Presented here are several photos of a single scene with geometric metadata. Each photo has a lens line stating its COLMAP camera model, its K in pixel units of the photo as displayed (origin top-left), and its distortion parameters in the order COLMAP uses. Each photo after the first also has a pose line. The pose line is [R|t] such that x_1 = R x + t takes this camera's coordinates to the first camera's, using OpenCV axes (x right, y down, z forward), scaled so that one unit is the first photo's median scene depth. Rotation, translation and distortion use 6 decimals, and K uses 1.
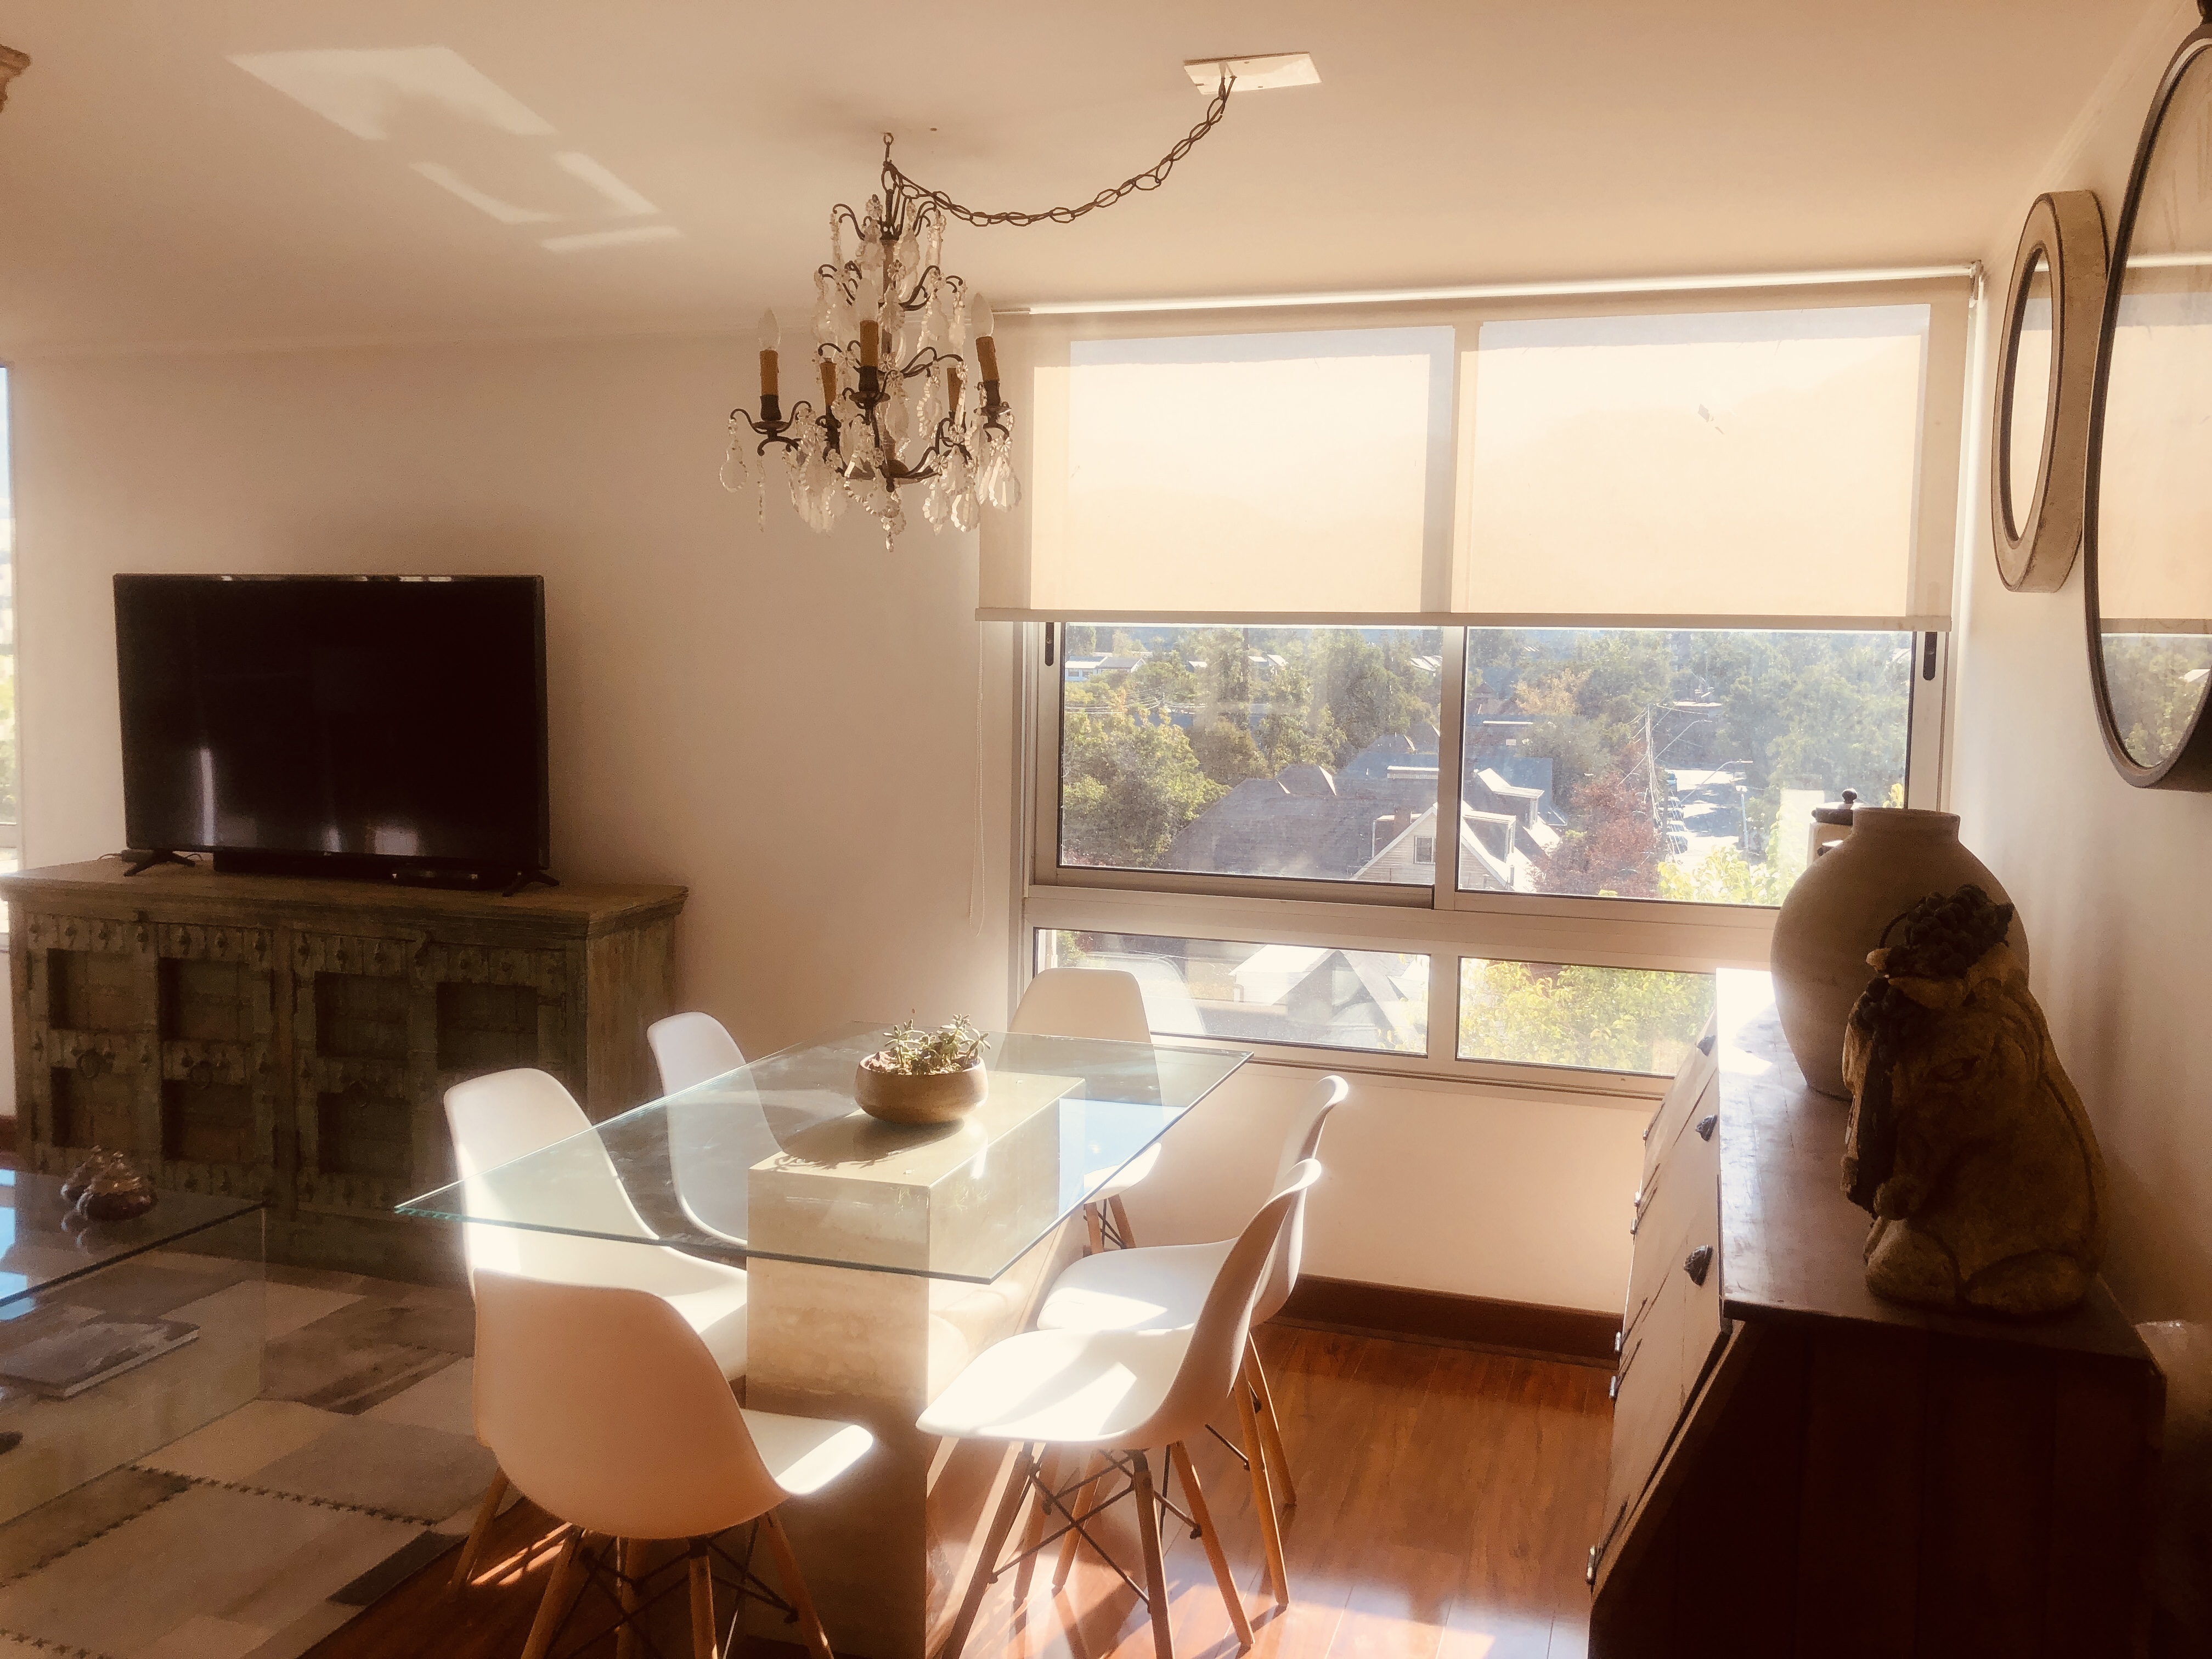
lens RADIAL K [[1823.8, 0, 1105.0], [0, 1823.8, 828.6], [0, 0, 1]] dist [0.039590, -0.028002]
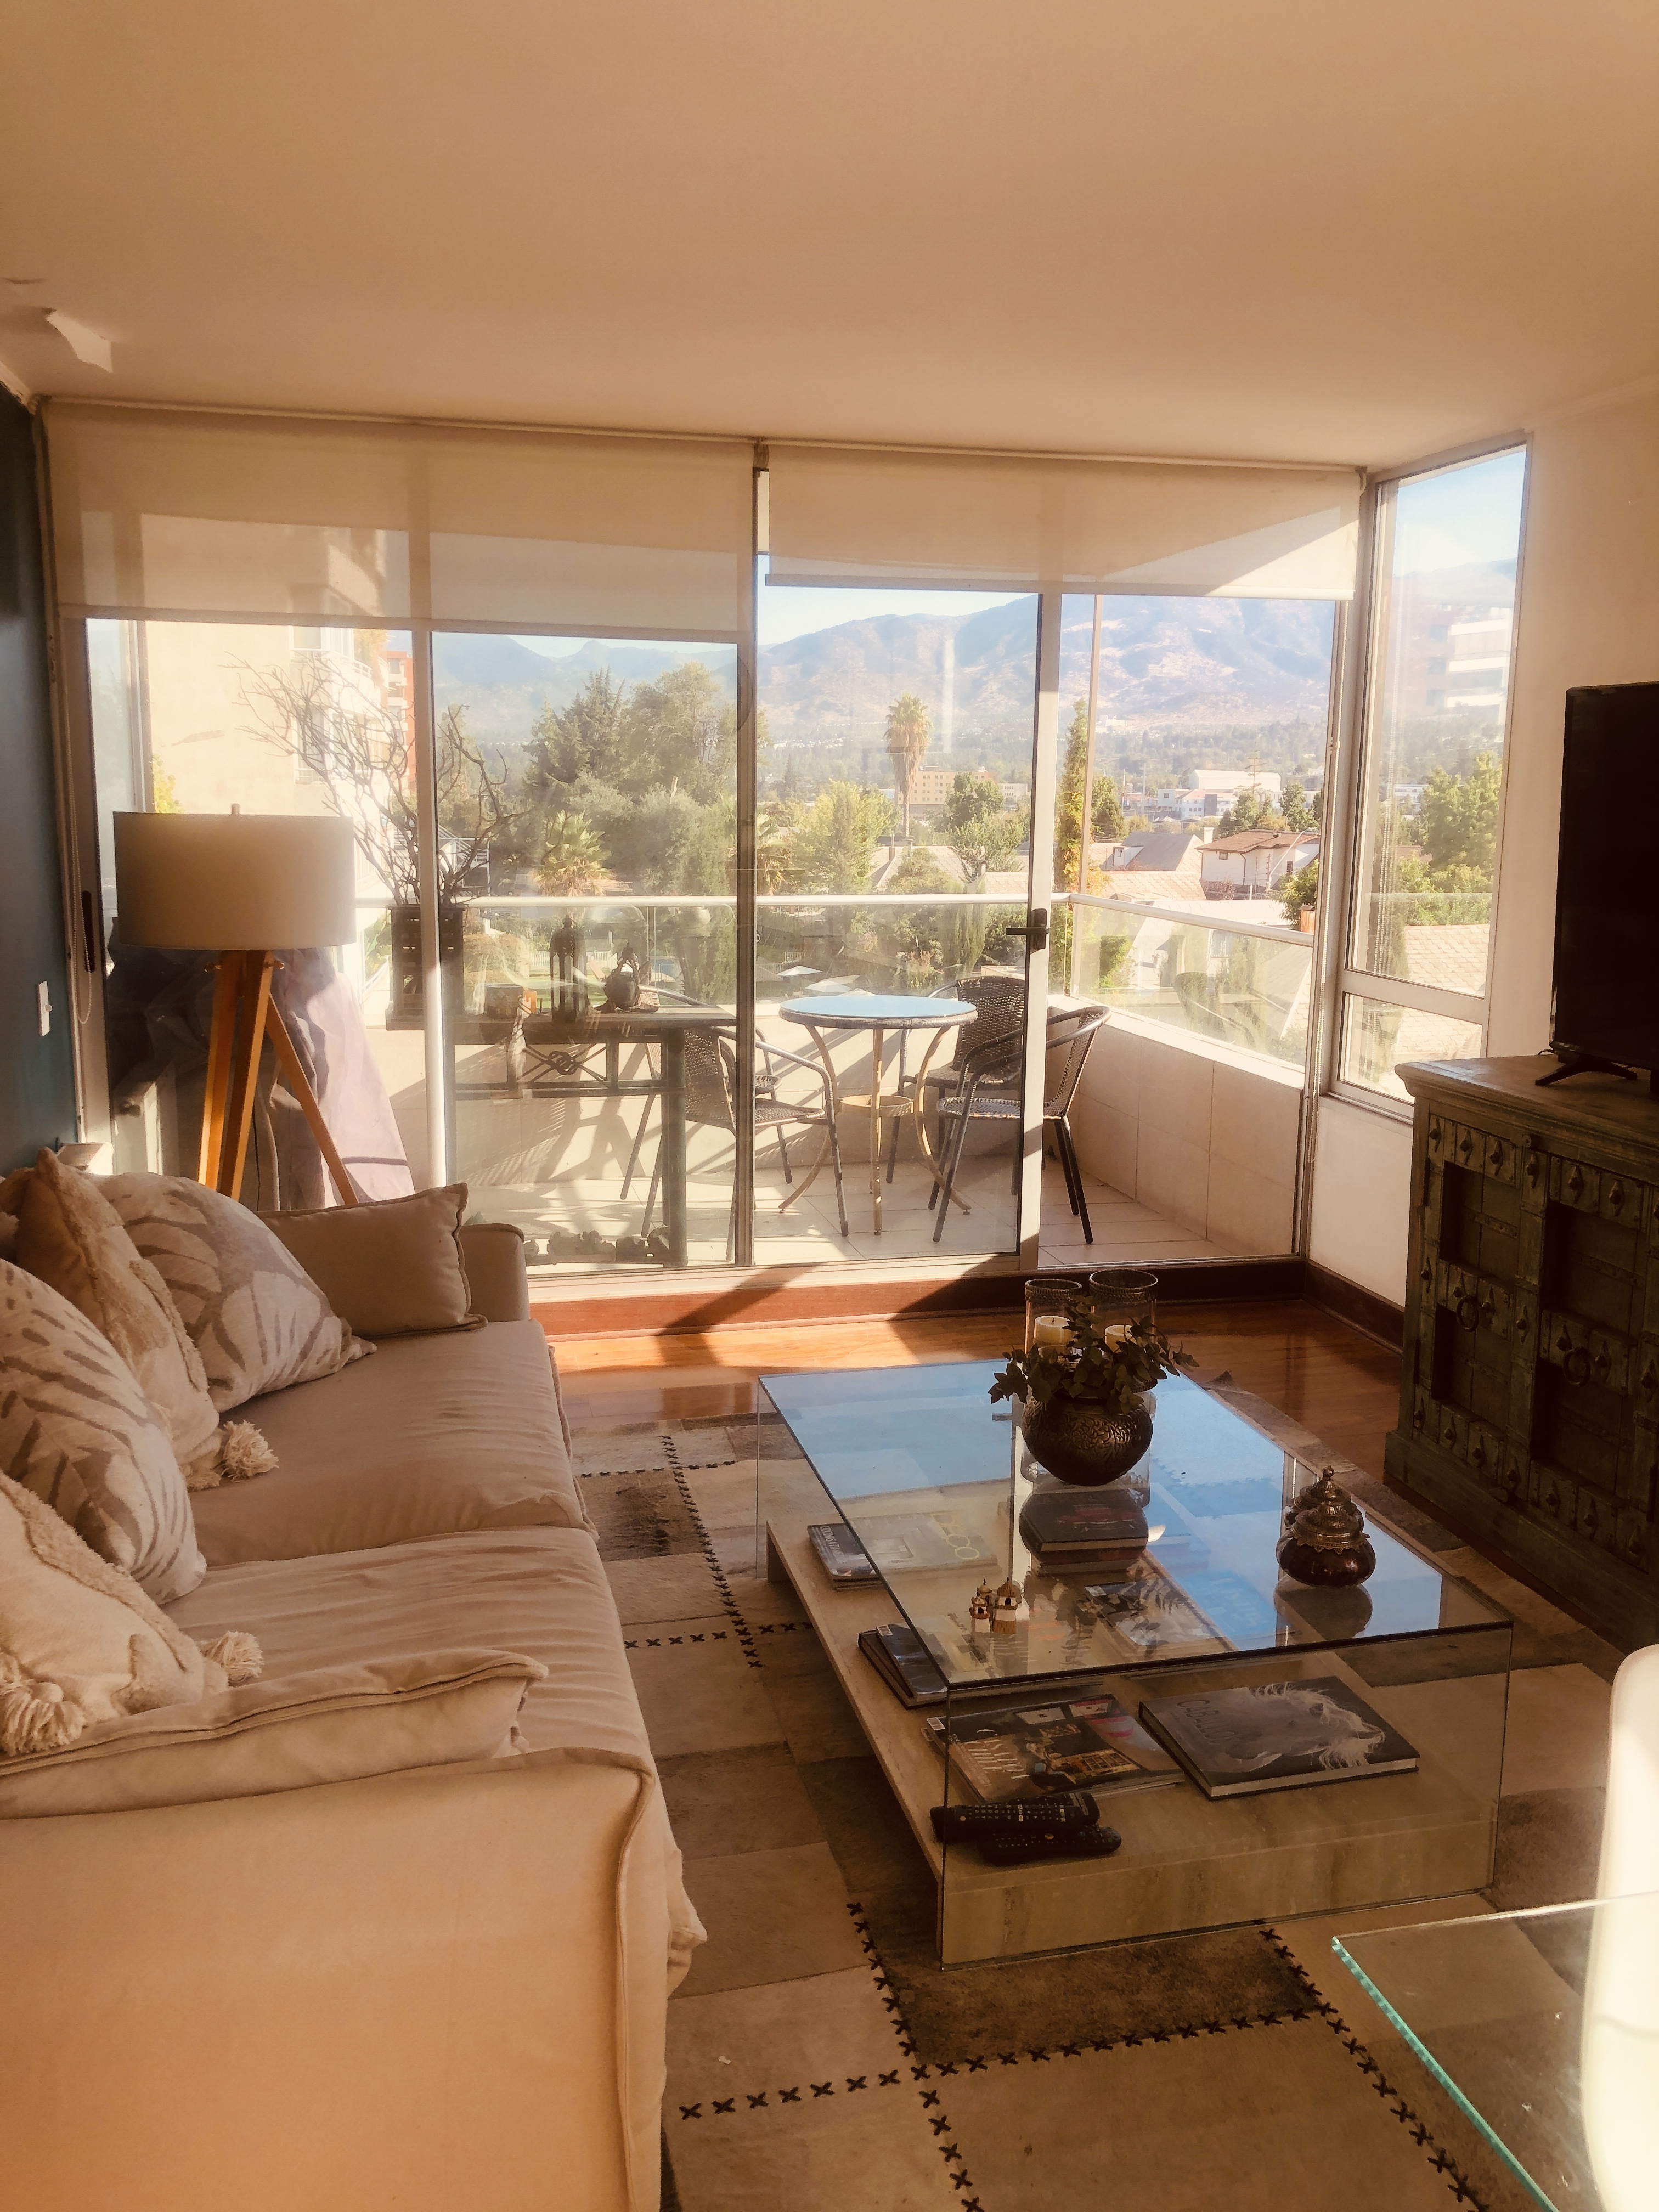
lens RADIAL K [[1823.8, 0, 829.9], [0, 1823.8, 1092.1], [0, 0, 1]] dist [0.039590, -0.028002]
pose [[0.528546, 0.131518, -0.838655, -0.043166], [-0.078542, 0.991265, 0.105950, -0.030625], [0.845263, 0.009870, 0.534259, 0.345267]]
